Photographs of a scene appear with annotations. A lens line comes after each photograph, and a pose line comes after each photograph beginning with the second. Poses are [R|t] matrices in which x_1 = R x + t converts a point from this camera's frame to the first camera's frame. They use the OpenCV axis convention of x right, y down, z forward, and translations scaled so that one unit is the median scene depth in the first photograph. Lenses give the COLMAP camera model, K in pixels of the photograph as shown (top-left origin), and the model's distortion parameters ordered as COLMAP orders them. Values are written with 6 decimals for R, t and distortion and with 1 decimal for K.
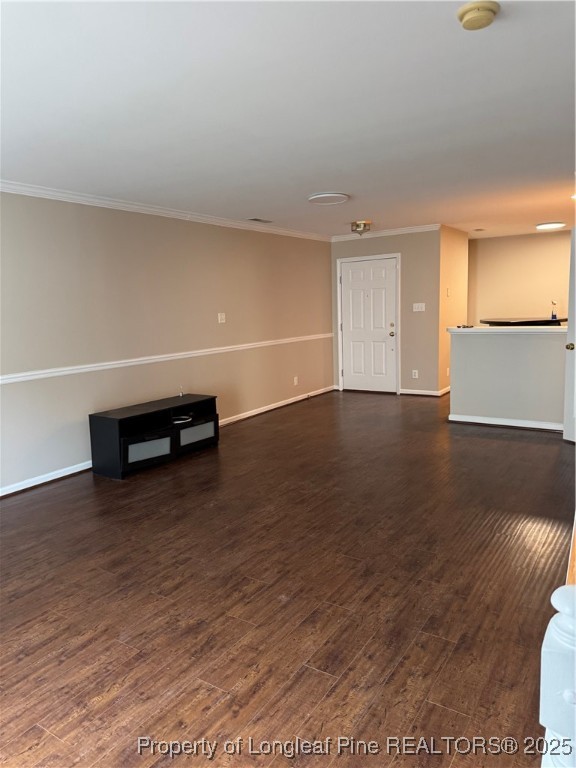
lens RADIAL K [[538.6, 0, 286.6], [0, 538.6, 380.8], [0, 0, 1]] dist [0.042752, -0.041669]
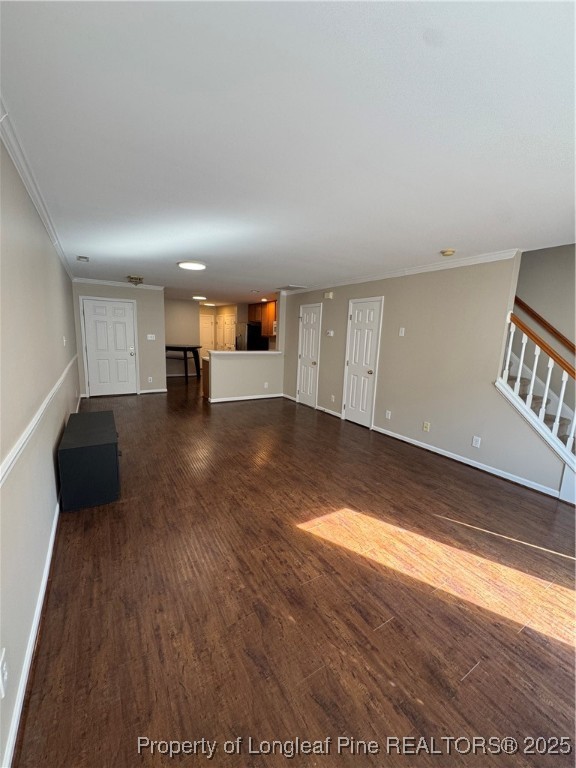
lens RADIAL K [[306.3, 0, 284.4], [0, 306.3, 382.5], [0, 0, 1]] dist [0.008818, 0.000170]
pose [[0.412331, -0.089390, 0.906638, -1.105883], [0.076270, 0.995068, 0.063422, -0.084859], [-0.907836, 0.042998, 0.417115, 0.756203]]
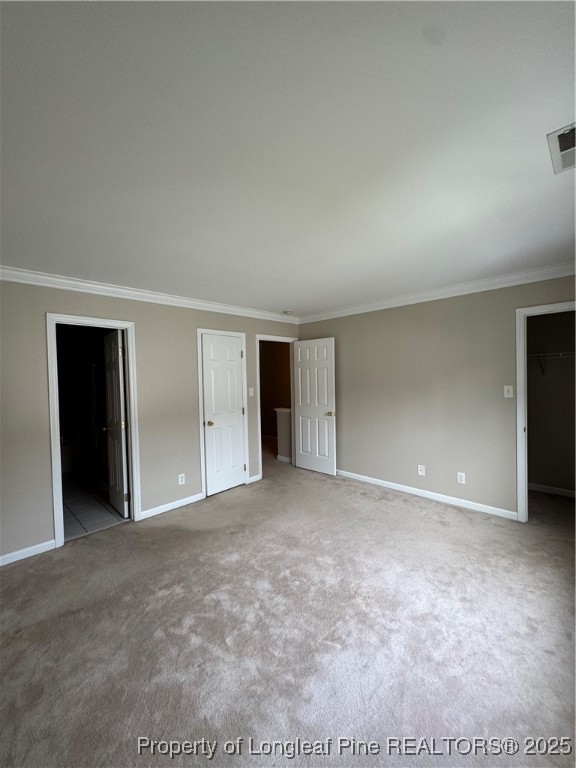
lens RADIAL K [[306.3, 0, 291.2], [0, 306.3, 383.4], [0, 0, 1]] dist [0.008818, 0.000170]
pose [[0.187670, 0.018279, 0.982062, -0.701990], [0.157409, 0.986345, -0.048440, -0.177433], [-0.969537, 0.163676, 0.182230, 1.314861]]
